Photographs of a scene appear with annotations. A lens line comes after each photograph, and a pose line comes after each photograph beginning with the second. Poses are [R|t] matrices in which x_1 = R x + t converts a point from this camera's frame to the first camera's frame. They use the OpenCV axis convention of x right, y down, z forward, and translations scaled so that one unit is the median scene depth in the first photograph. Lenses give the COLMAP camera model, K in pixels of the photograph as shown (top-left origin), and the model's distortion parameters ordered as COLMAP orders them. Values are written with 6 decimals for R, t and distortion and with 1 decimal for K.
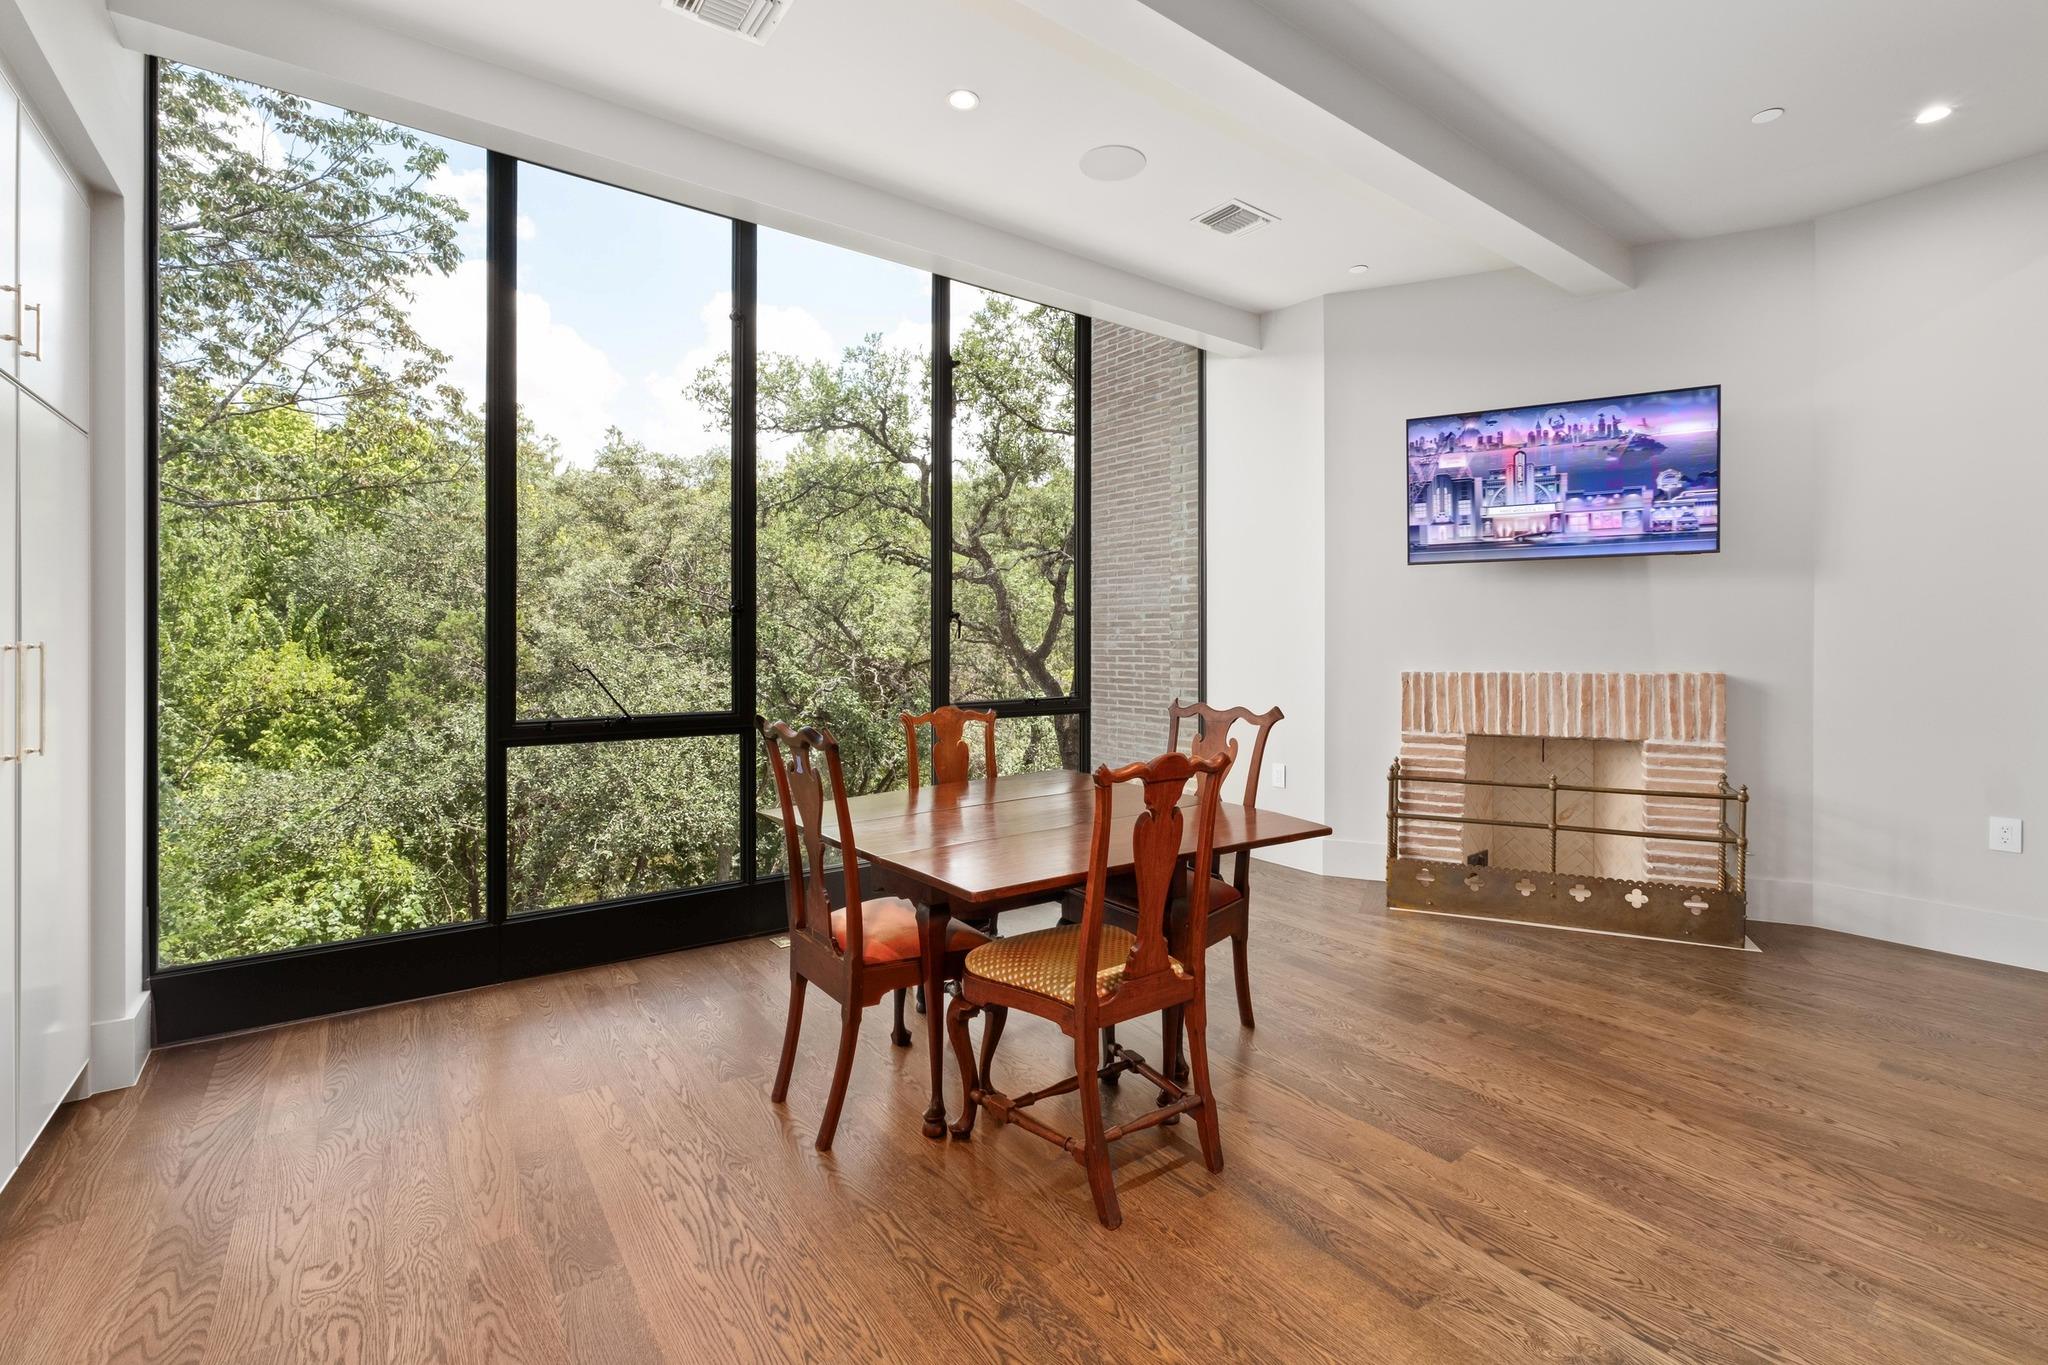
lens RADIAL K [[910.1, 0, 1040.1], [0, 910.1, 650.6], [0, 0, 1]] dist [0.001028, 0.000673]
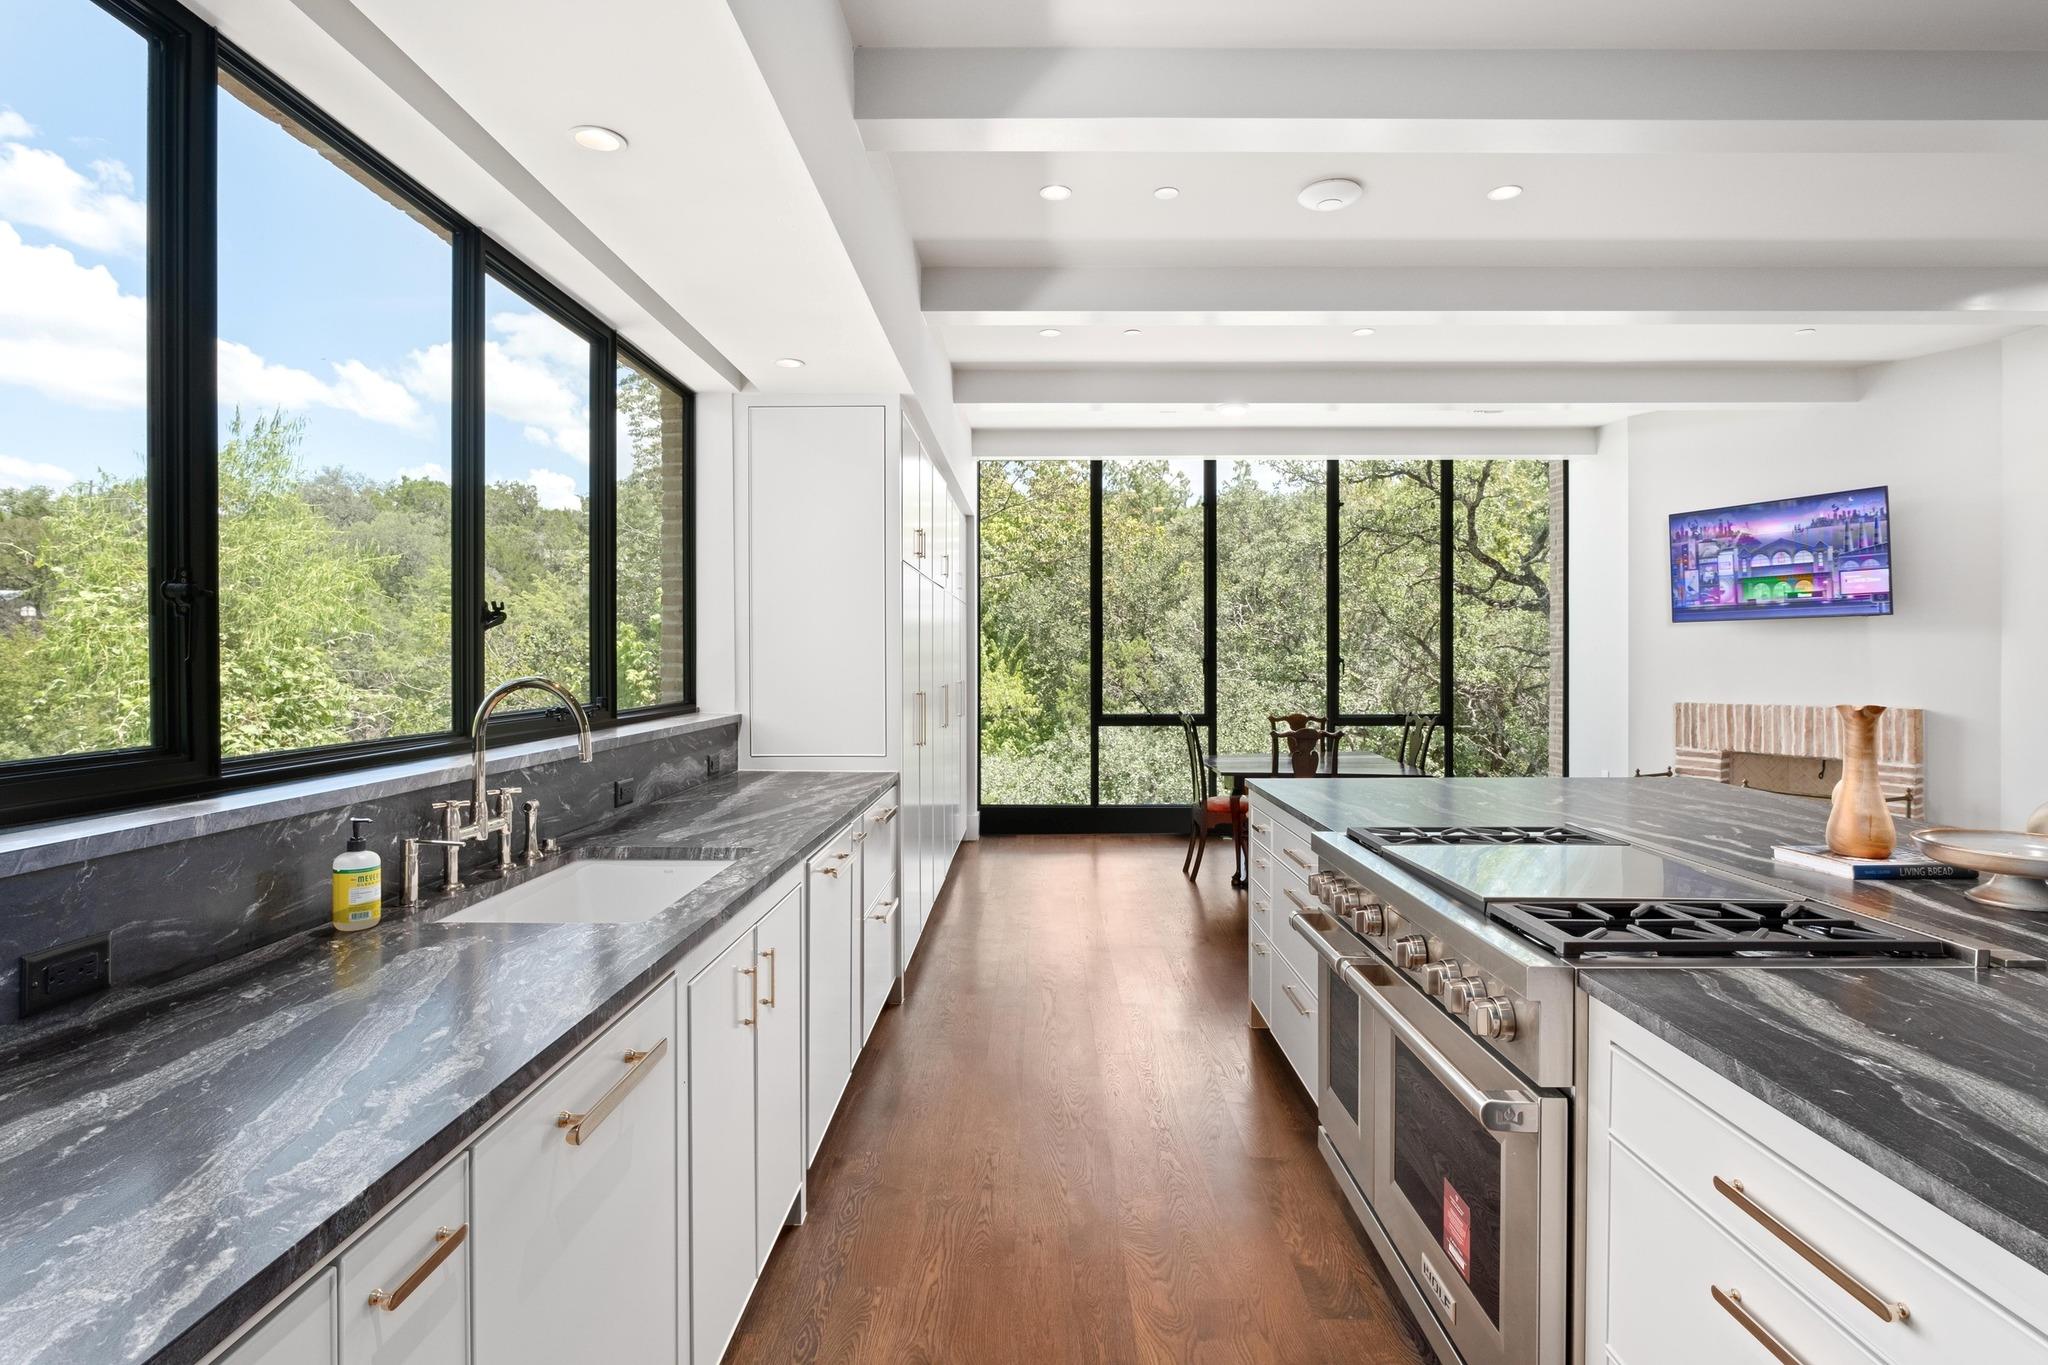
lens RADIAL K [[1068.7, 0, 1029.5], [0, 1068.7, 676.7], [0, 0, 1]] dist [0.004018, -0.000053]
pose [[0.796932, 0.007651, -0.604020, 0.600679], [-0.003309, 0.999960, 0.008300, -0.024506], [0.604060, -0.004616, 0.796926, -0.823124]]
